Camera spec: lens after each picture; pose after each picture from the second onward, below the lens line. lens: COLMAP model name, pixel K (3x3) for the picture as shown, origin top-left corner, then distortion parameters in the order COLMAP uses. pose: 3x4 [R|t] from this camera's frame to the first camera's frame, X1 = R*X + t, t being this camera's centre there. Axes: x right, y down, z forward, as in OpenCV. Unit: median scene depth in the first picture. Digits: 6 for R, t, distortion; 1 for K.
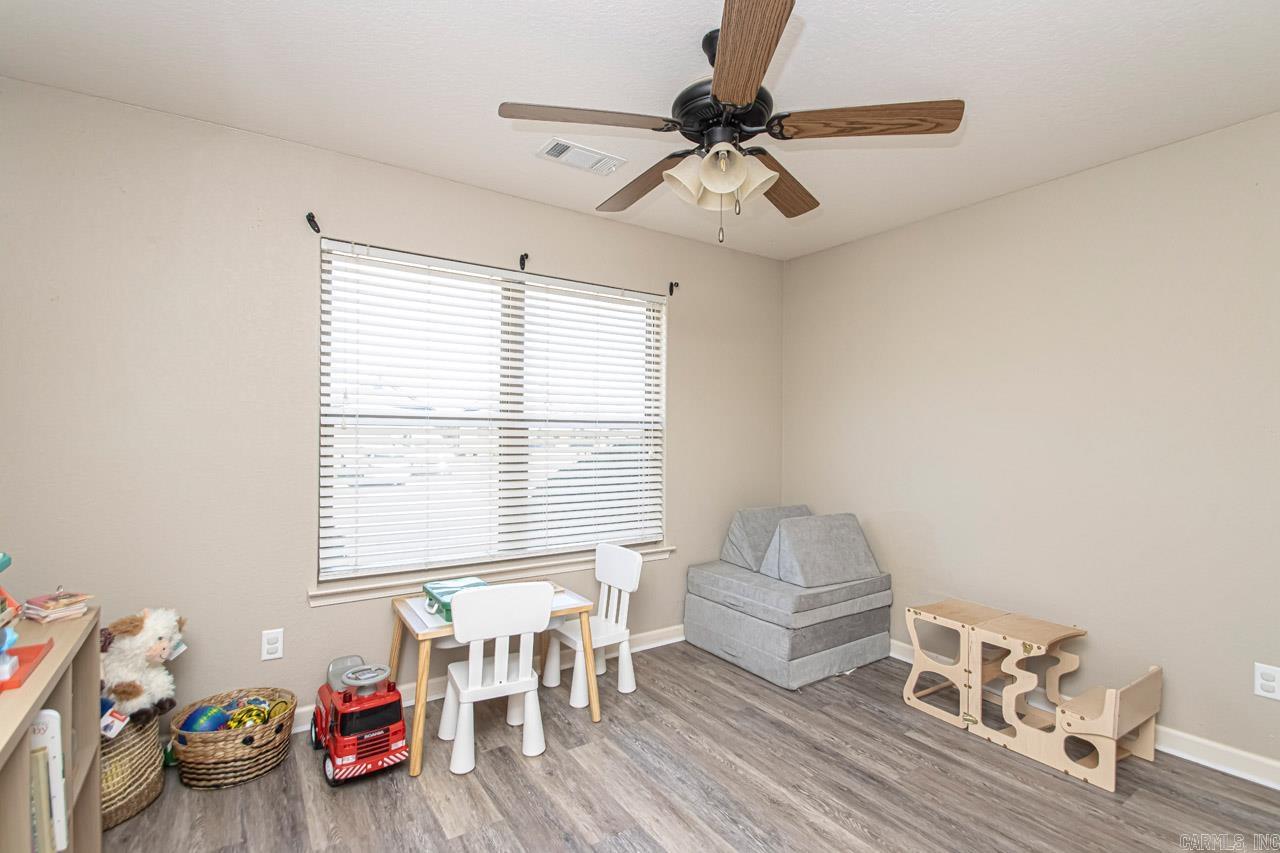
lens RADIAL K [[602.1, 0, 652.8], [0, 602.1, 424.9], [0, 0, 1]] dist [0.016016, -0.017321]
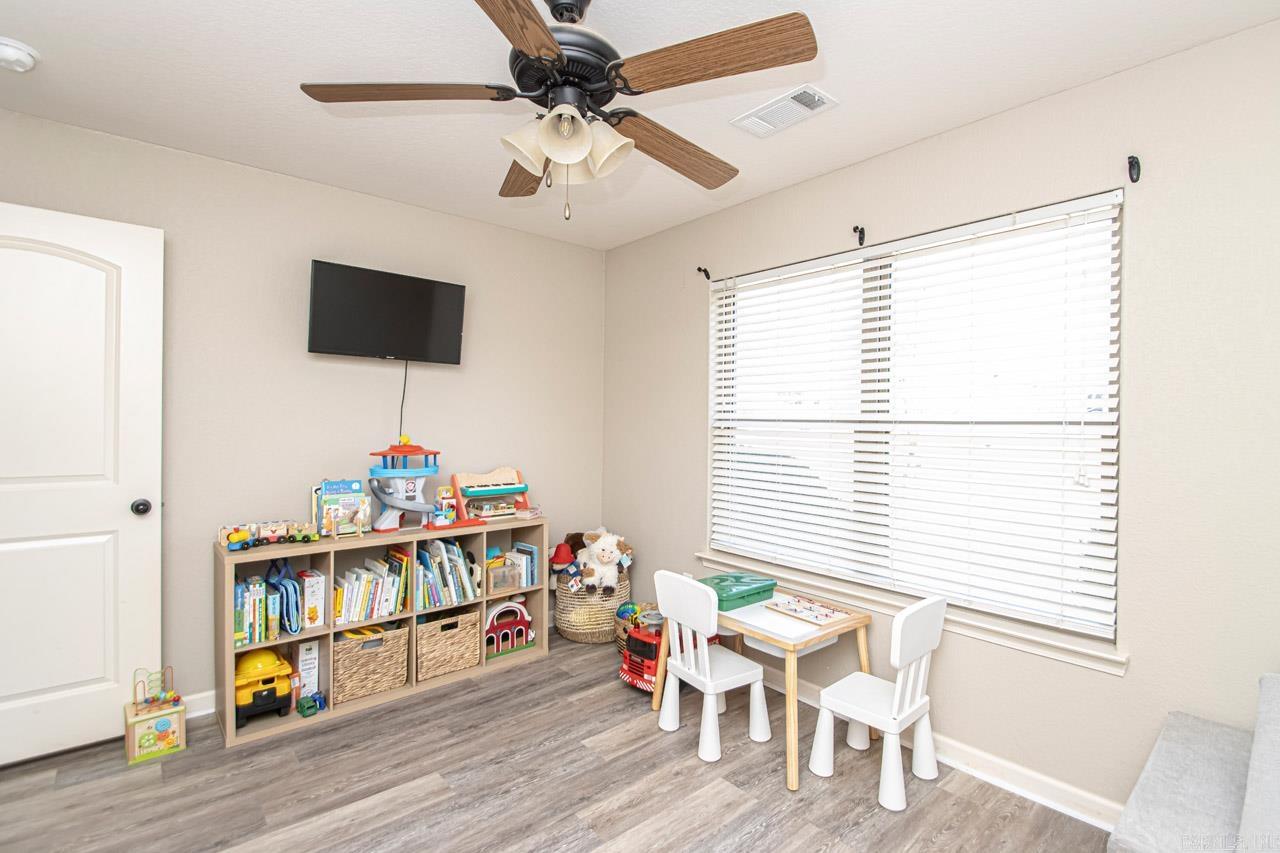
lens RADIAL K [[602.1, 0, 652.8], [0, 602.1, 424.9], [0, 0, 1]] dist [0.016016, -0.017321]
pose [[0.099887, -0.003589, -0.994992, 0.853653], [0.000042, 0.999994, -0.003602, -0.000426], [0.994999, 0.000318, 0.099887, 0.883709]]
